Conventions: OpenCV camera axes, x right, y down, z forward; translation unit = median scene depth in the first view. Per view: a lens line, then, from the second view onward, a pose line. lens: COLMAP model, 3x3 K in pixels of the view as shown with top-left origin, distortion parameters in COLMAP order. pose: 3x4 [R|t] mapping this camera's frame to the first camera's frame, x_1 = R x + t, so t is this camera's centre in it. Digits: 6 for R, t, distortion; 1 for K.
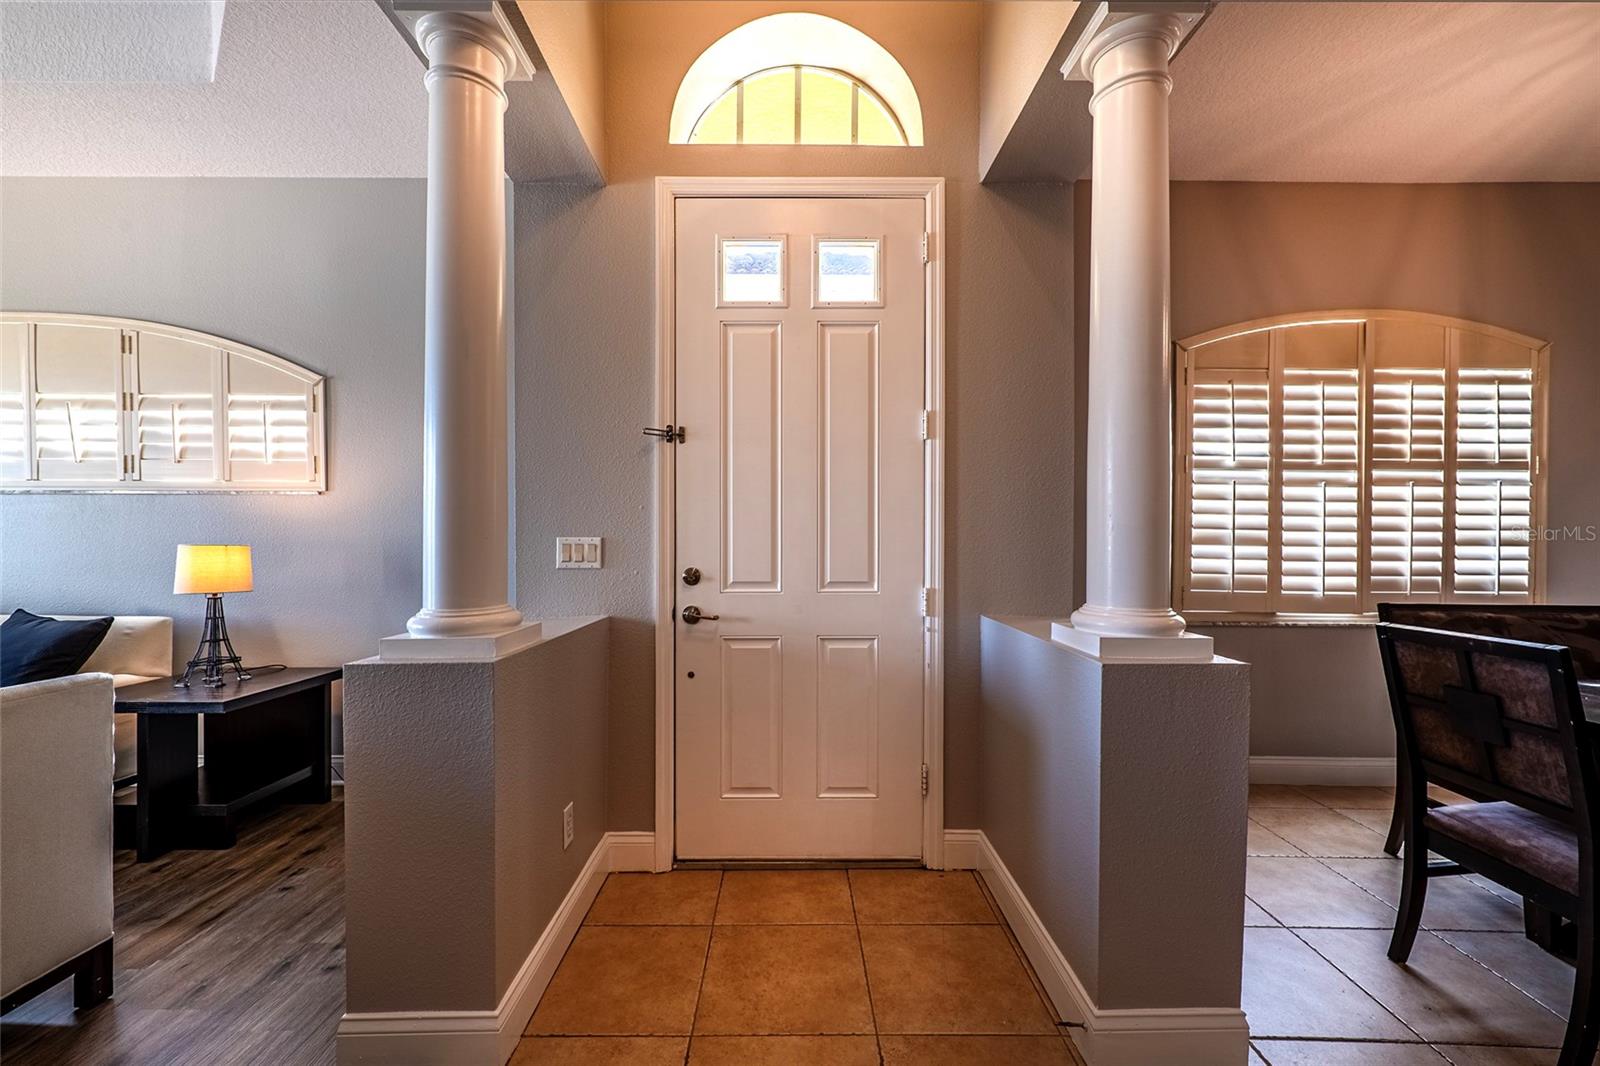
lens RADIAL K [[626.7, 0, 795.8], [0, 626.7, 538.1], [0, 0, 1]] dist [-0.000533, -0.000057]
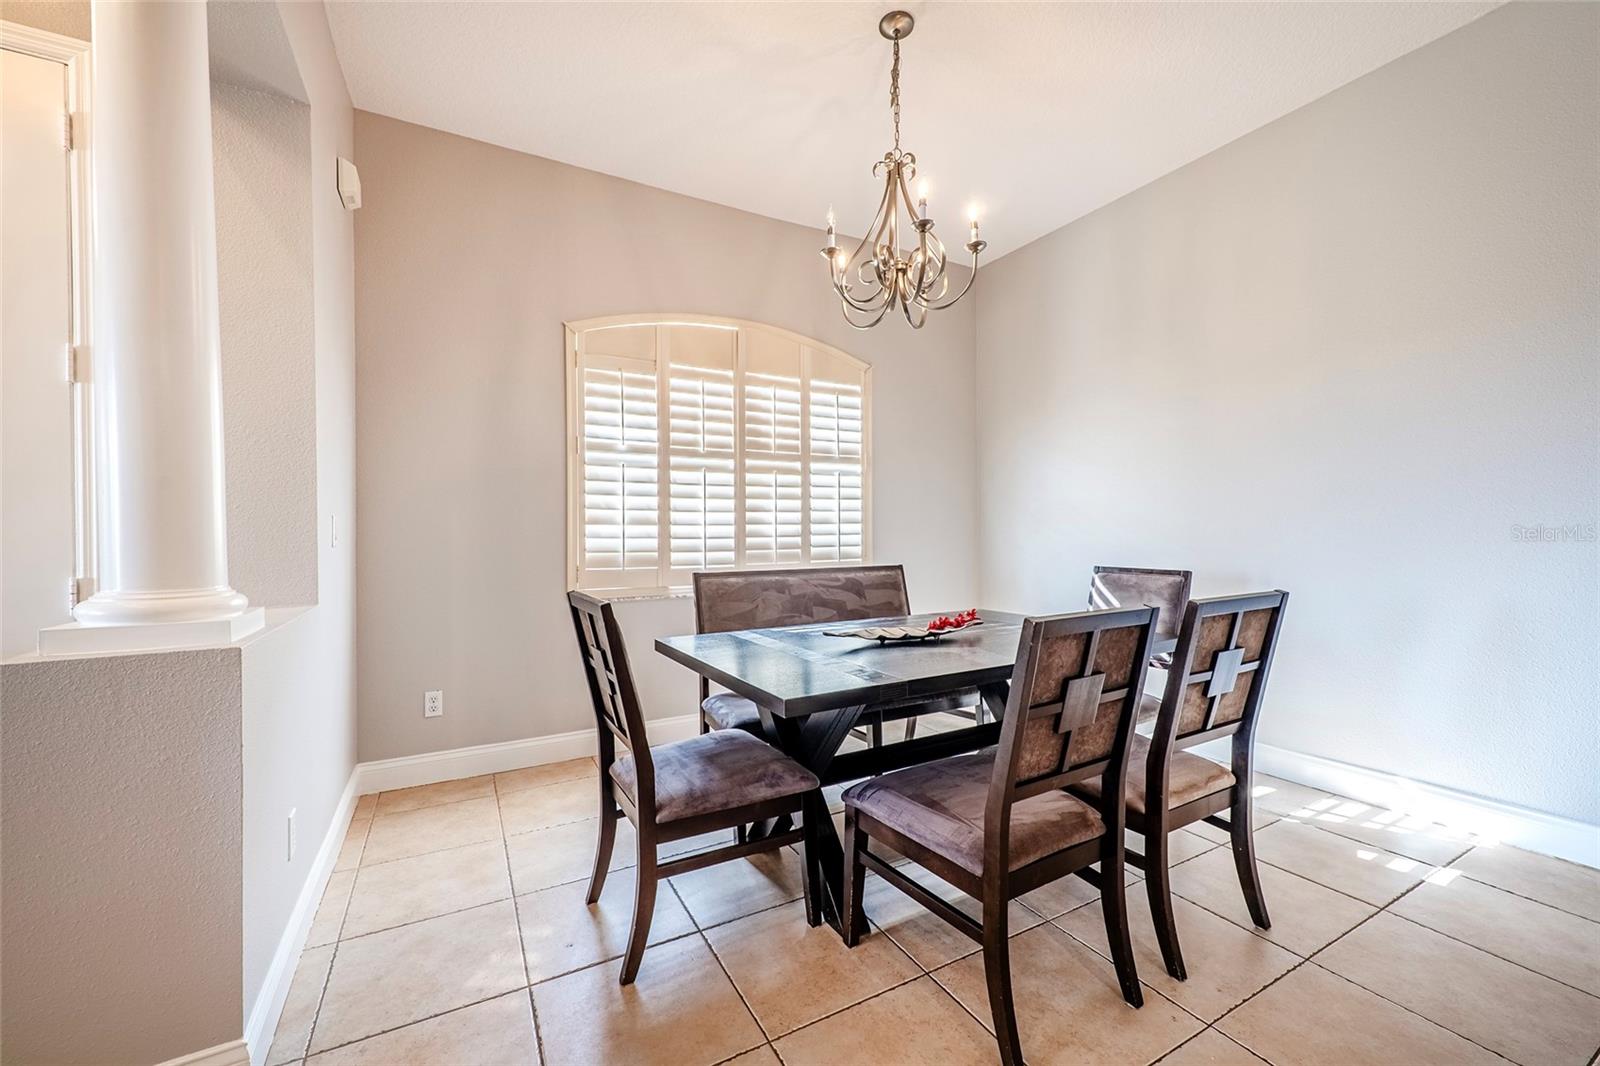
lens RADIAL K [[634.1, 0, 800.8], [0, 634.1, 535.9], [0, 0, 1]] dist [0.002292, -0.000291]
pose [[0.878057, -0.016238, 0.478281, 0.446129], [0.014528, 0.999868, 0.007276, 0.026492], [-0.478336, 0.000559, 0.878177, -0.078856]]
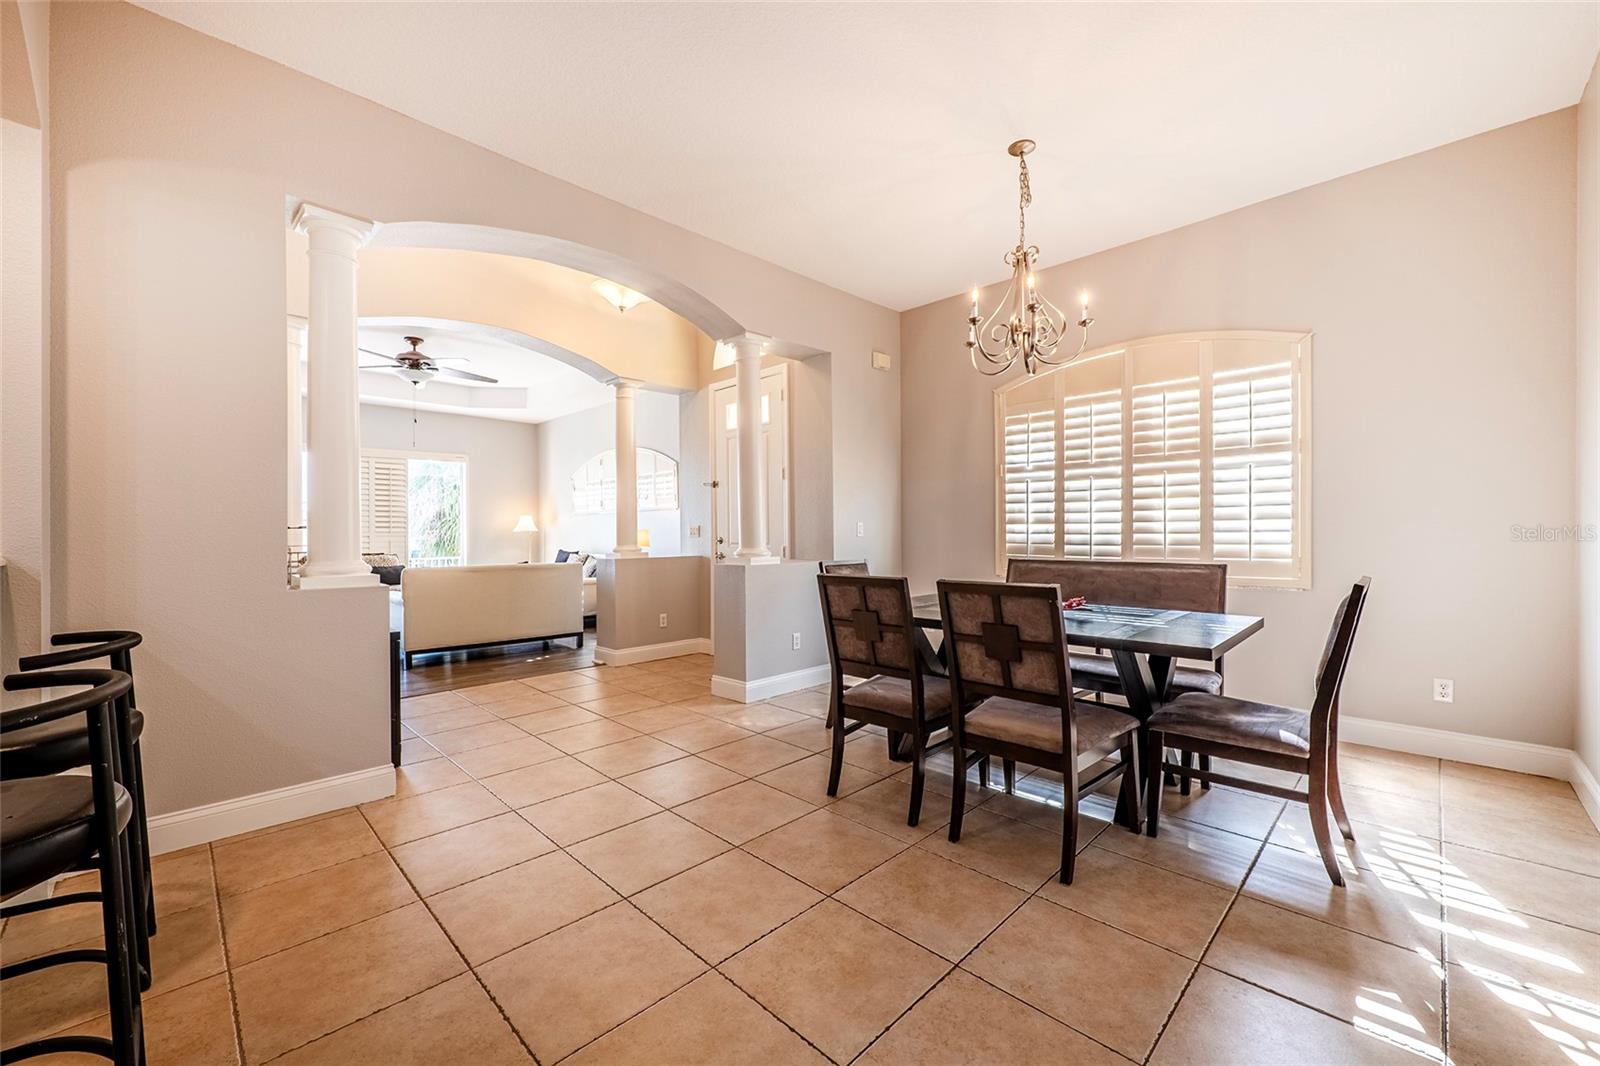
lens RADIAL K [[637.6, 0, 801.8], [0, 637.6, 534.7], [0, 0, 1]] dist [-0.000254, -0.000639]
pose [[0.708863, -0.009491, -0.705282, 1.363894], [0.010646, 0.999940, -0.002755, 0.034874], [0.705265, -0.005555, 0.708922, -0.425238]]
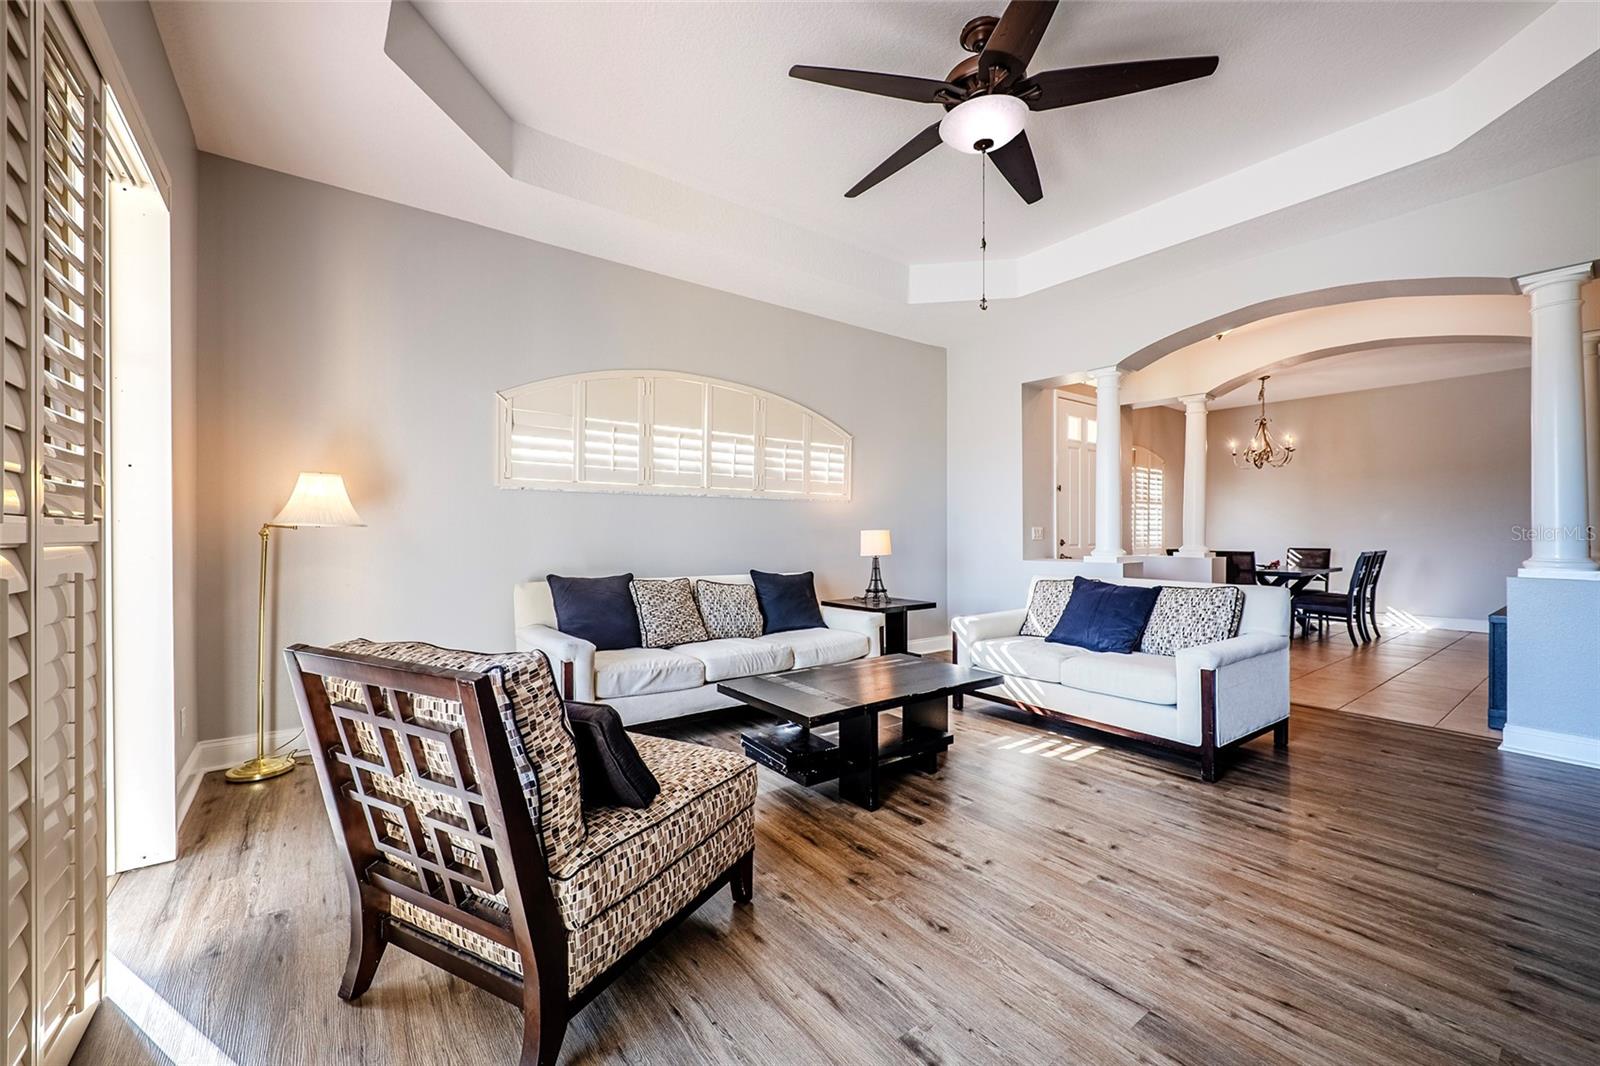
lens RADIAL K [[637.6, 0, 801.8], [0, 637.6, 534.7], [0, 0, 1]] dist [-0.000254, -0.000639]
pose [[0.798581, -0.004253, 0.601872, -1.944908], [0.003499, 0.999991, 0.002423, 0.016036], [-0.601877, 0.000171, 0.798589, -0.354474]]
